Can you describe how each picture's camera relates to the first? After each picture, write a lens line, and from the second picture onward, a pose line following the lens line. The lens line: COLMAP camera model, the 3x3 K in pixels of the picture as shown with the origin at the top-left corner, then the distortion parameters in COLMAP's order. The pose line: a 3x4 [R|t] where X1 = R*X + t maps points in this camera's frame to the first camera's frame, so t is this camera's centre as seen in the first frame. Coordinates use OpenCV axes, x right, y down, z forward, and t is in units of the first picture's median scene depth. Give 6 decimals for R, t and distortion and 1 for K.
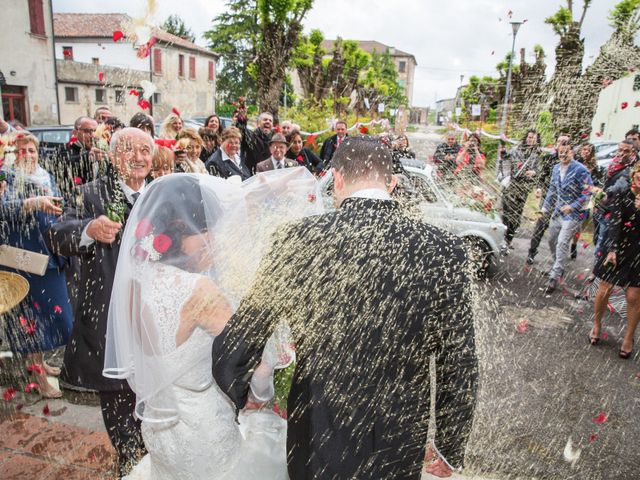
lens RADIAL K [[513.1, 0, 320.0], [0, 513.1, 240.0], [0, 0, 1]] dist [-0.101843, 0.105114]
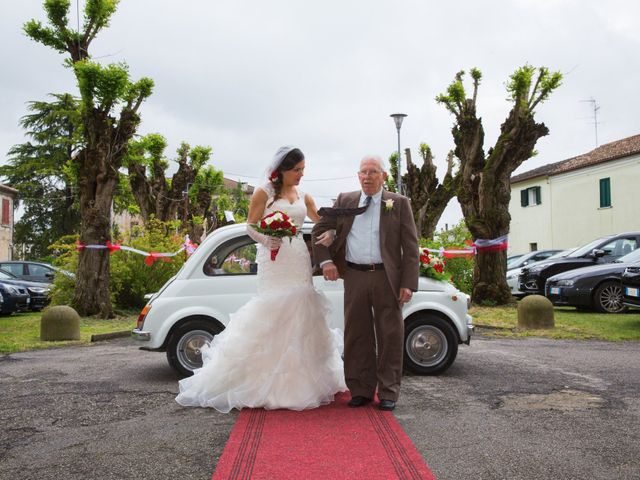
lens RADIAL K [[628.9, 0, 322.9], [0, 628.9, 241.5], [0, 0, 1]] dist [-0.013671, 0.000941]
pose [[0.962934, -0.048472, 0.265348, -0.022442], [0.129047, 0.946624, -0.295382, 0.058523], [-0.236867, 0.318675, 0.917791, 0.096640]]
